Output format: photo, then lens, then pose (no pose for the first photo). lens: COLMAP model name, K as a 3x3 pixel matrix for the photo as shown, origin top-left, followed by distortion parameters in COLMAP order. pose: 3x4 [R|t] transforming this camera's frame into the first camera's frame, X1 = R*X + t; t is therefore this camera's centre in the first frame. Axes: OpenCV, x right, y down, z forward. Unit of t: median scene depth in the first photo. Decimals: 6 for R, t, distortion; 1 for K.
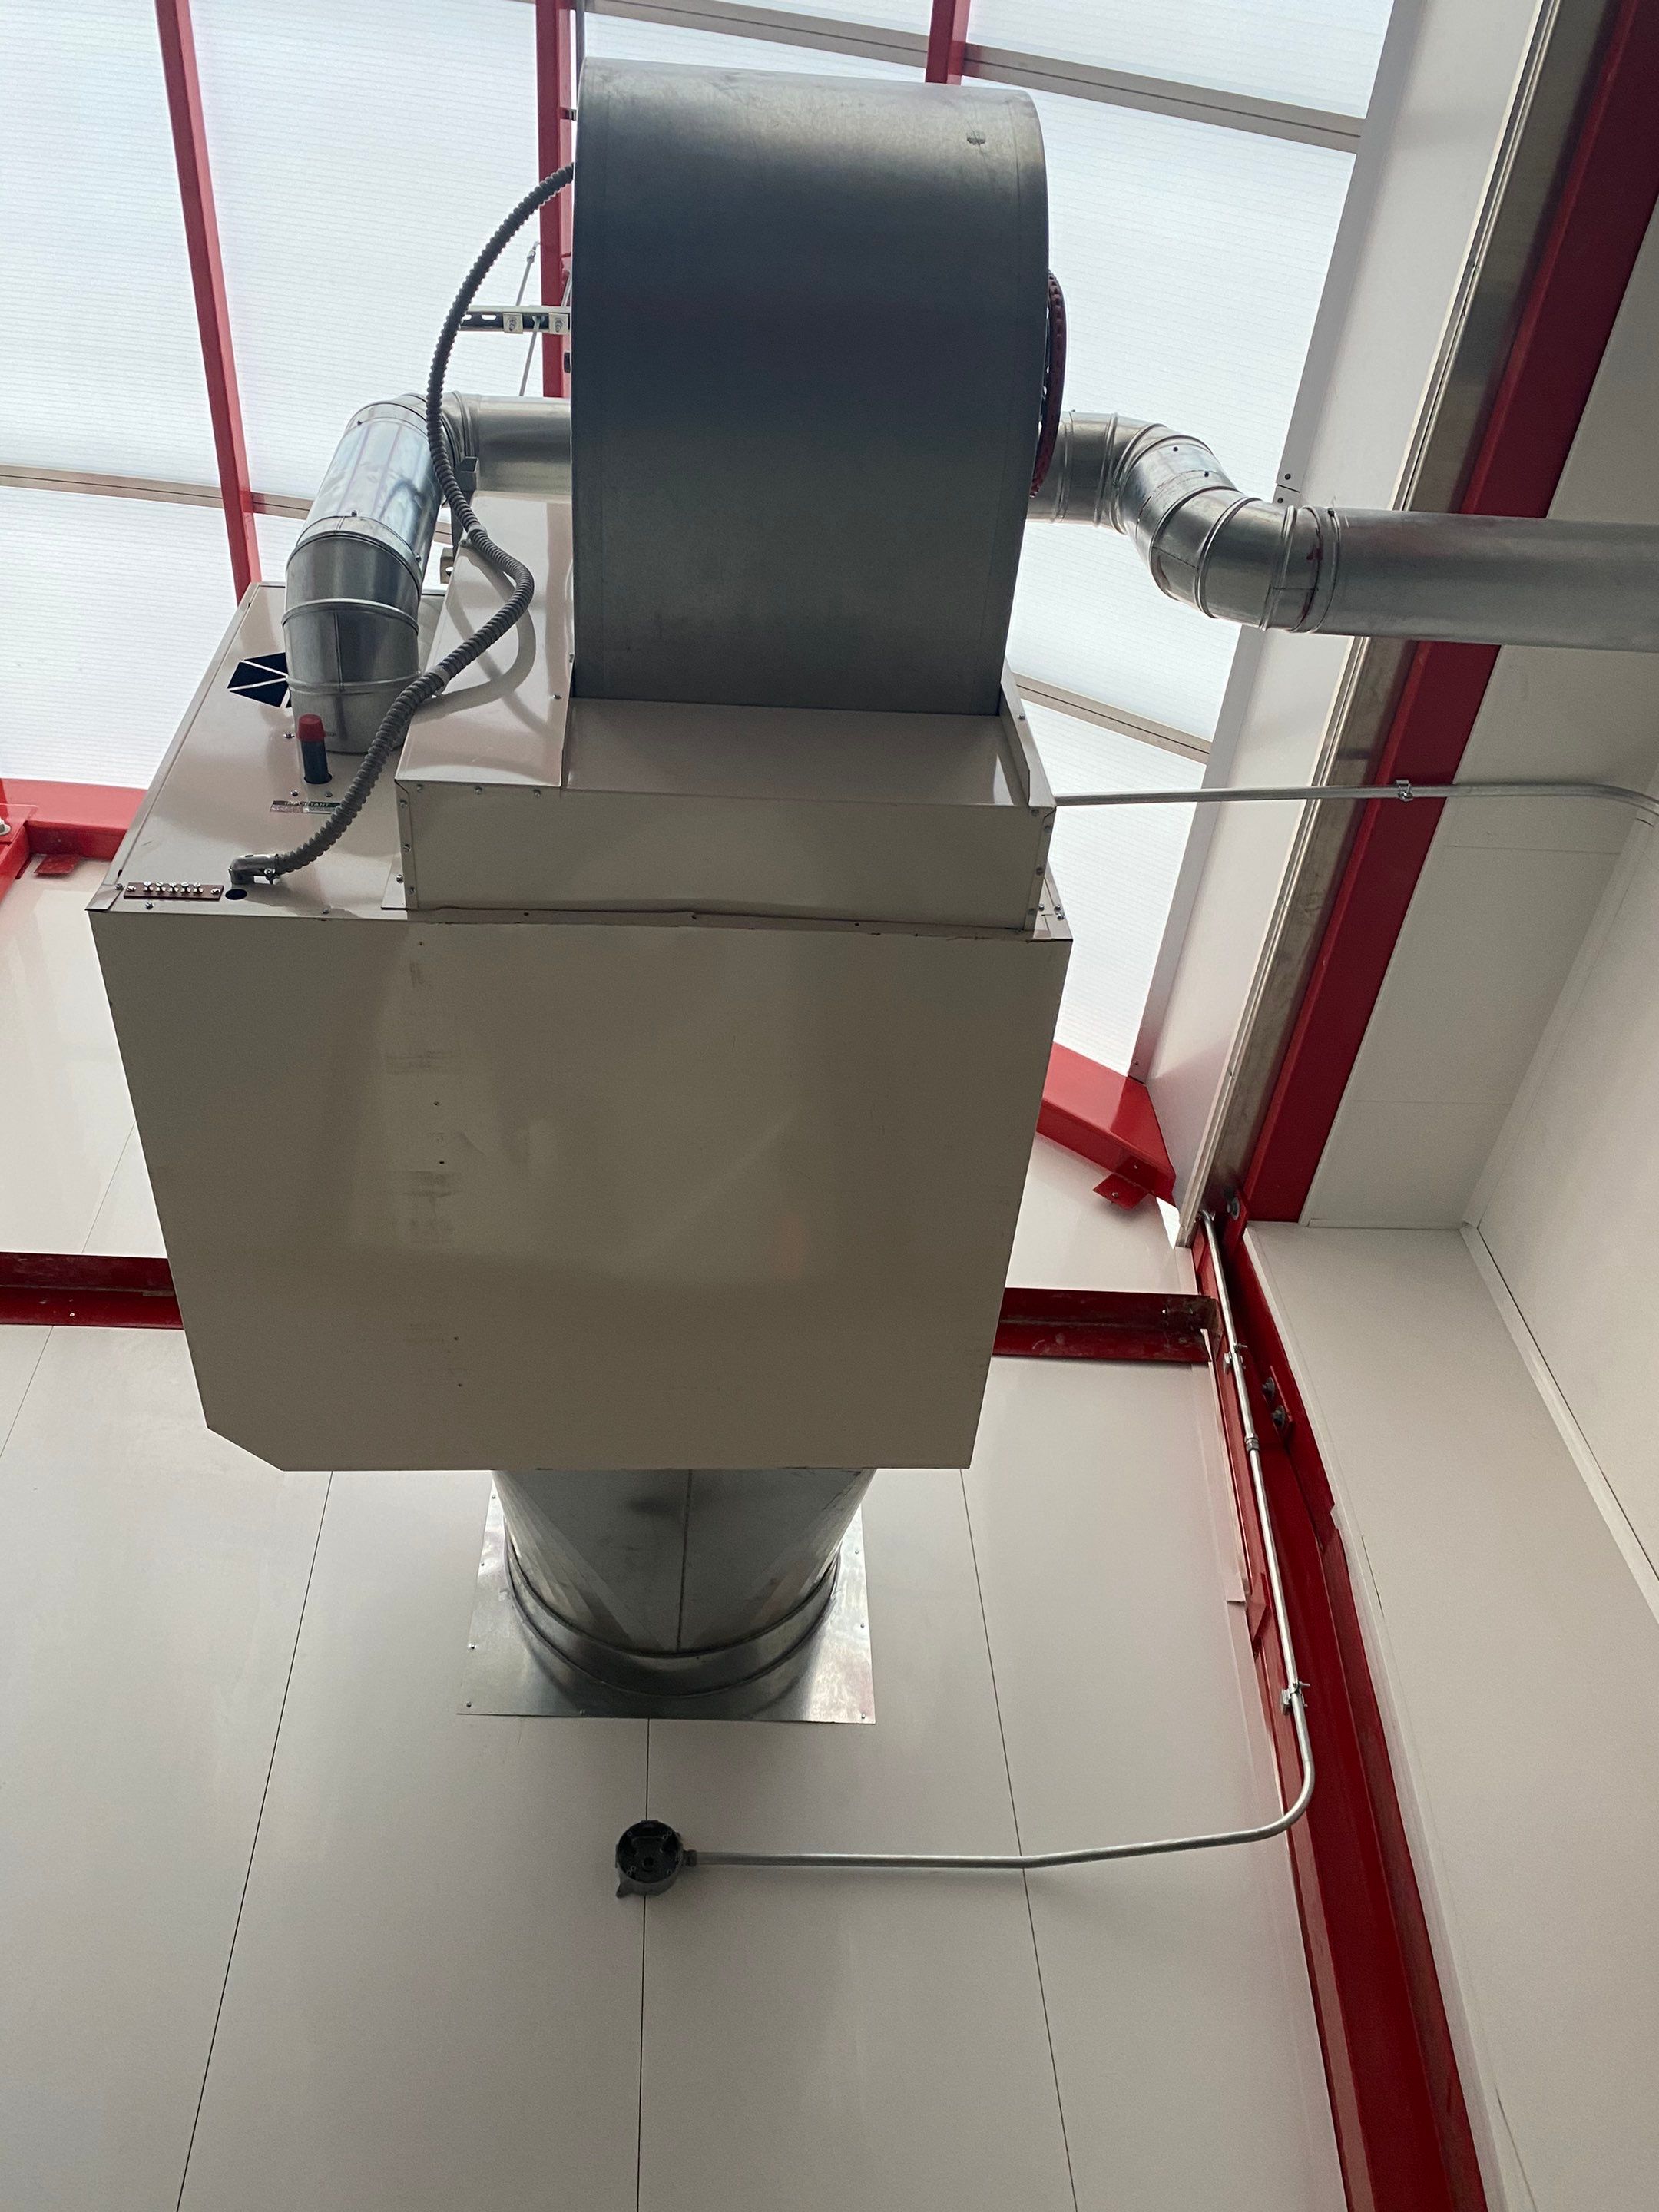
lens RADIAL K [[1691.7, 0, 829.5], [0, 1691.7, 1106.0], [0, 0, 1]] dist [0.039611, -0.065813]
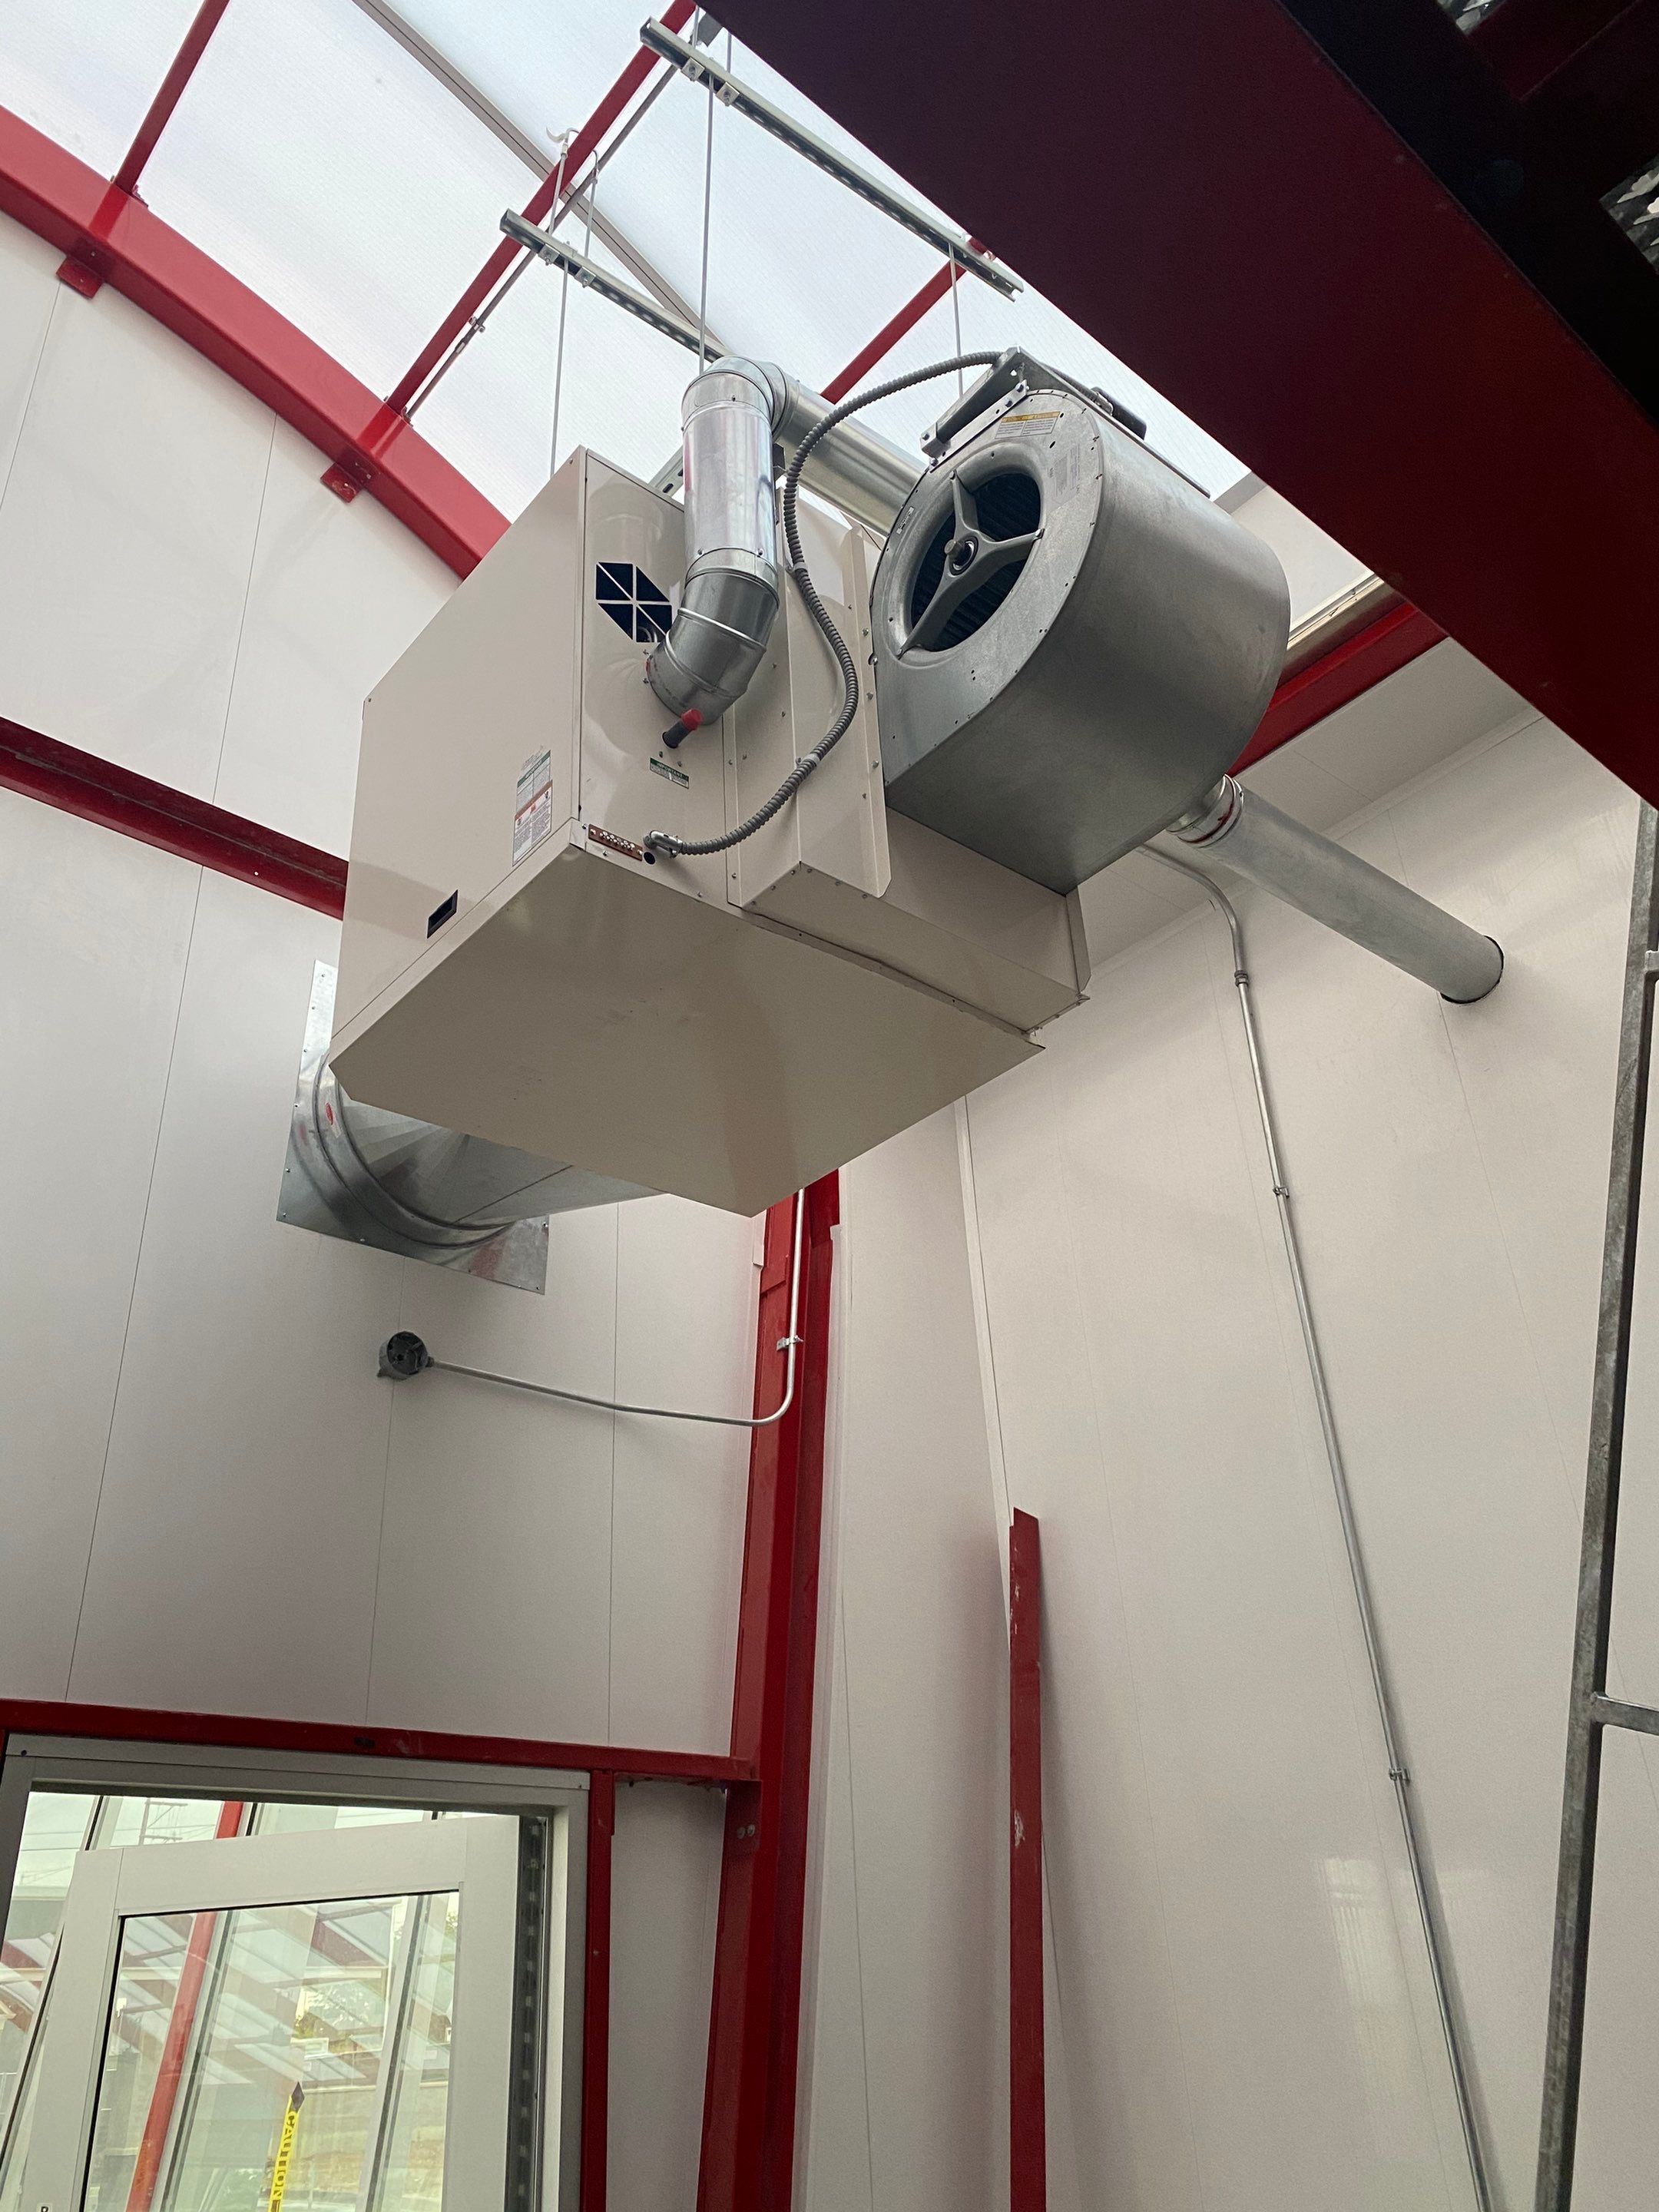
lens RADIAL K [[1691.7, 0, 829.5], [0, 1691.7, 1106.0], [0, 0, 1]] dist [0.039611, -0.065813]
pose [[0.809336, 0.296907, 0.506776, -0.634183], [-0.454645, 0.862946, 0.220504, -0.234642], [-0.371851, -0.408865, 0.833401, -0.262597]]
